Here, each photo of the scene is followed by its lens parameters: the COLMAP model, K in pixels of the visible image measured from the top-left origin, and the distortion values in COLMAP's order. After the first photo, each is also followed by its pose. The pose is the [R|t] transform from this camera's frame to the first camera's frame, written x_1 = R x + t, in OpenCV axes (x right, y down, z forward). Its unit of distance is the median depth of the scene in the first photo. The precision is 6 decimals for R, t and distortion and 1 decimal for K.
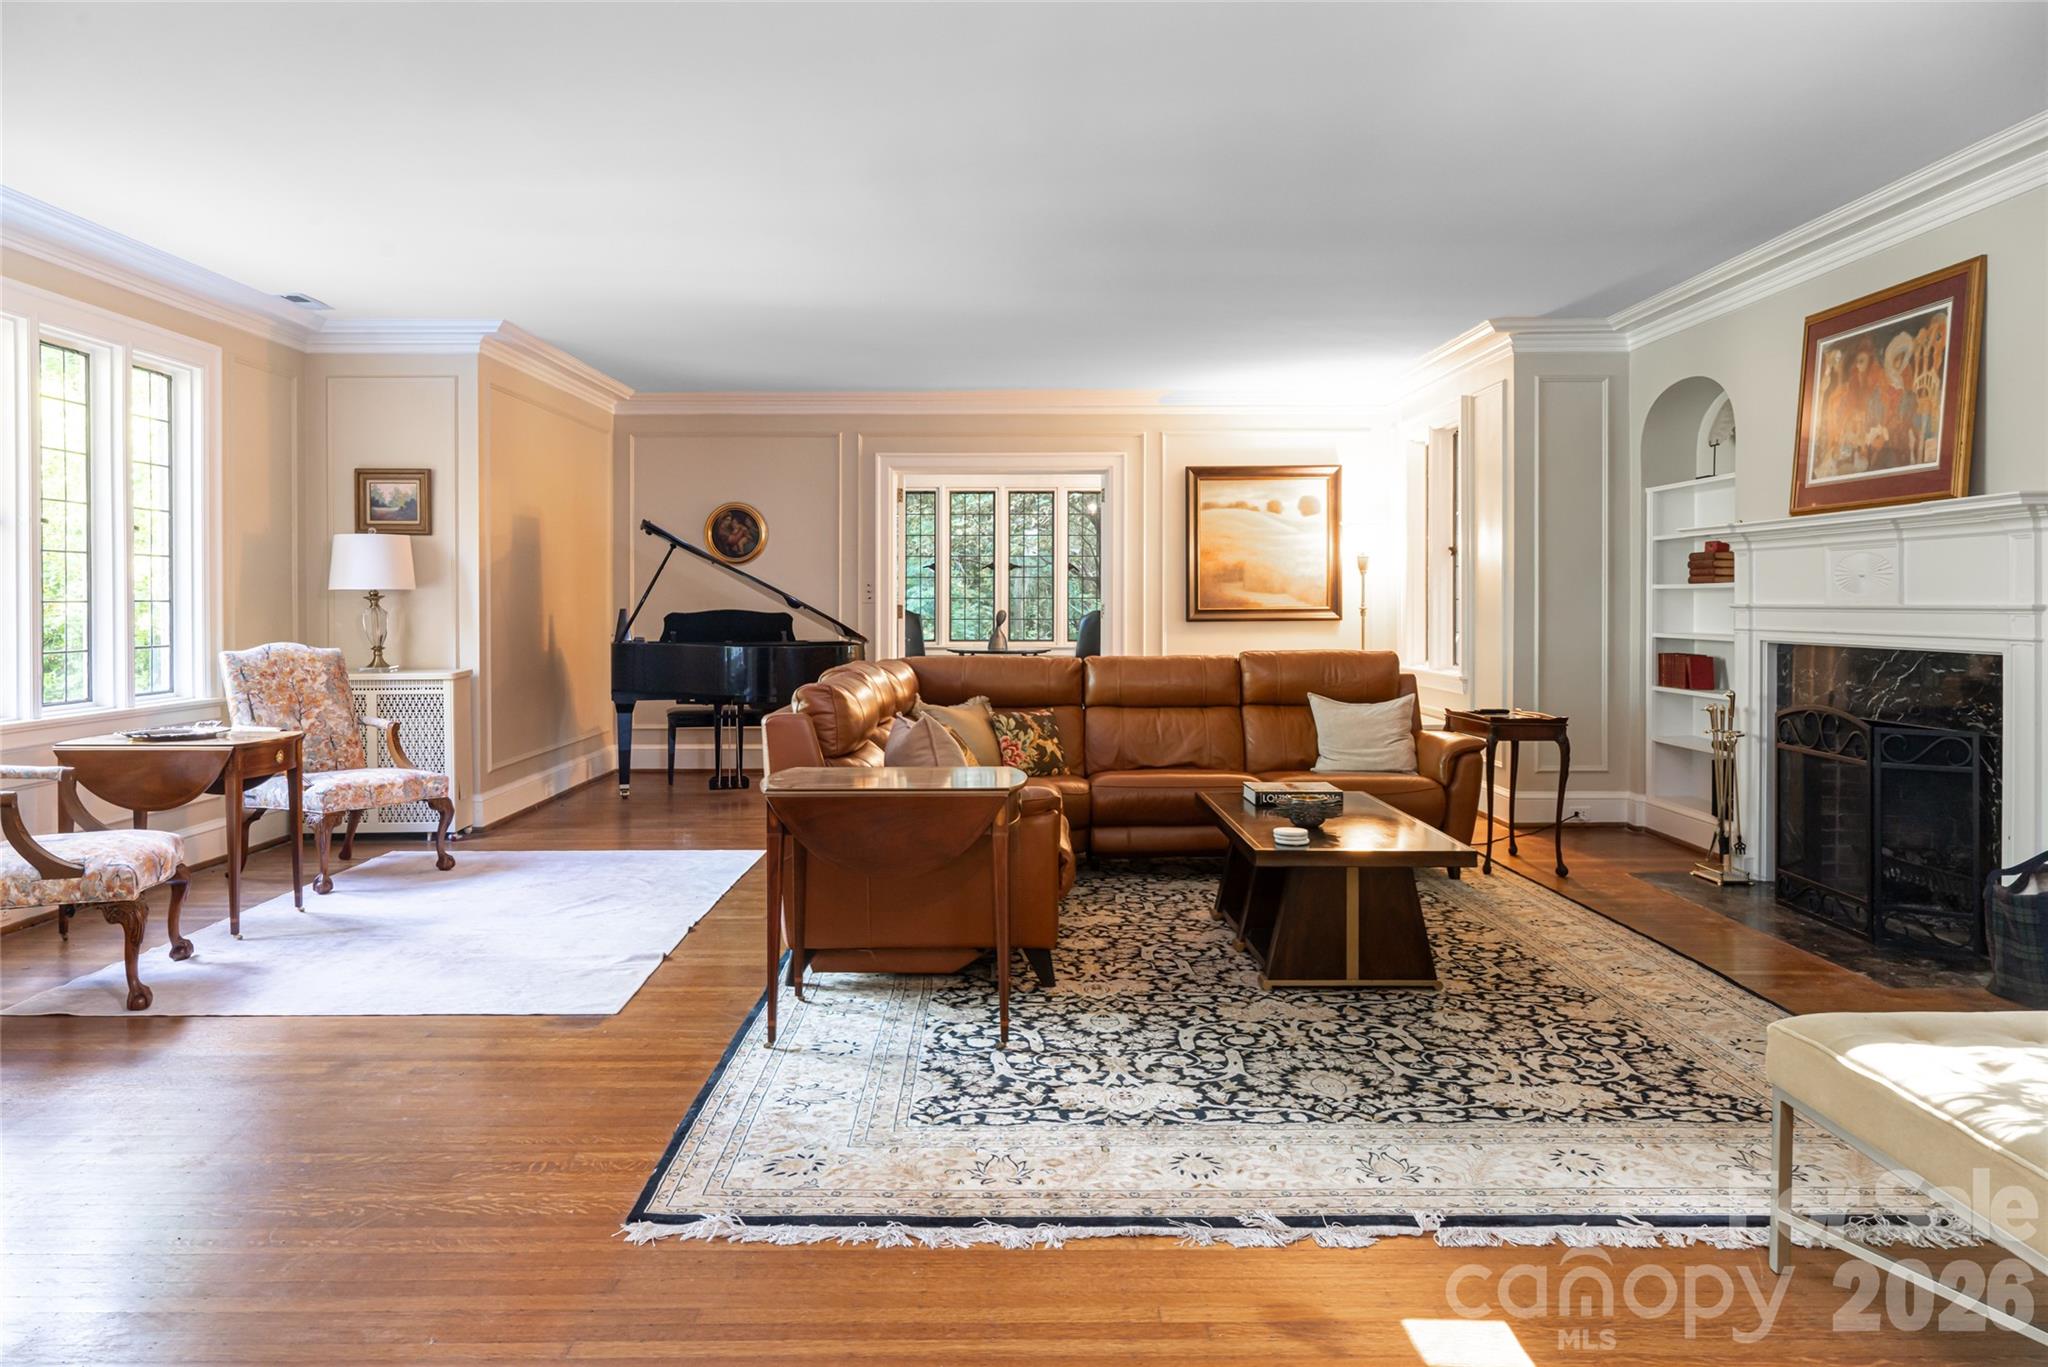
lens RADIAL K [[1407.9, 0, 1006.8], [0, 1407.9, 632.7], [0, 0, 1]] dist [0.000355, 0.001475]
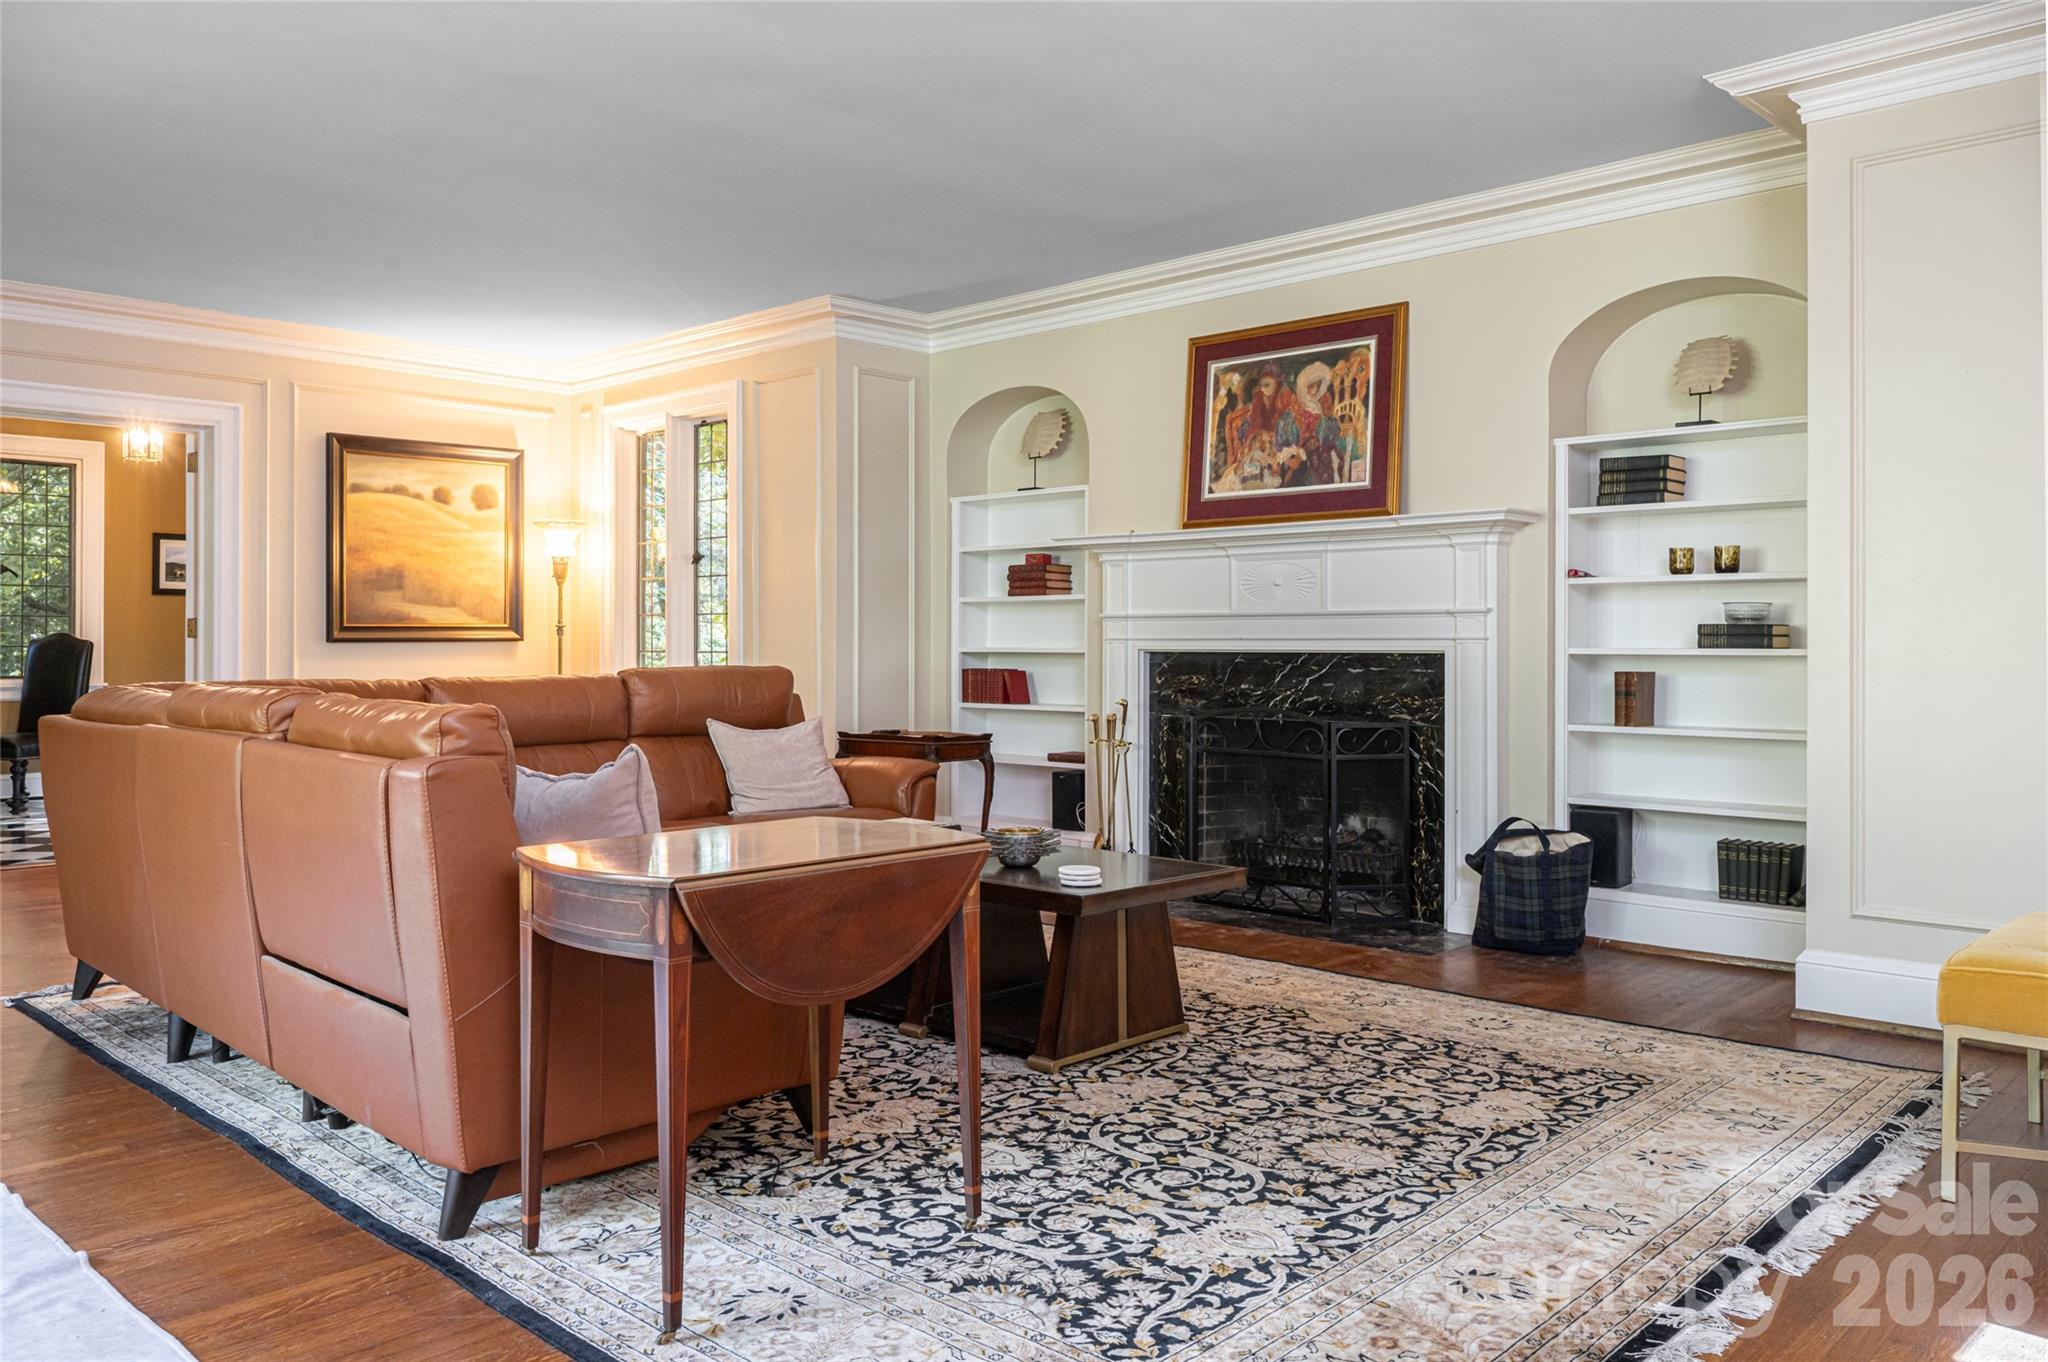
lens RADIAL K [[1515.6, 0, 1023.3], [0, 1515.6, 665.5], [0, 0, 1]] dist [-0.006691, -0.008926]
pose [[0.689662, -0.007773, 0.724089, -0.402513], [0.013818, 0.999902, -0.002427, 0.023503], [-0.723999, 0.011679, 0.689702, 0.383070]]
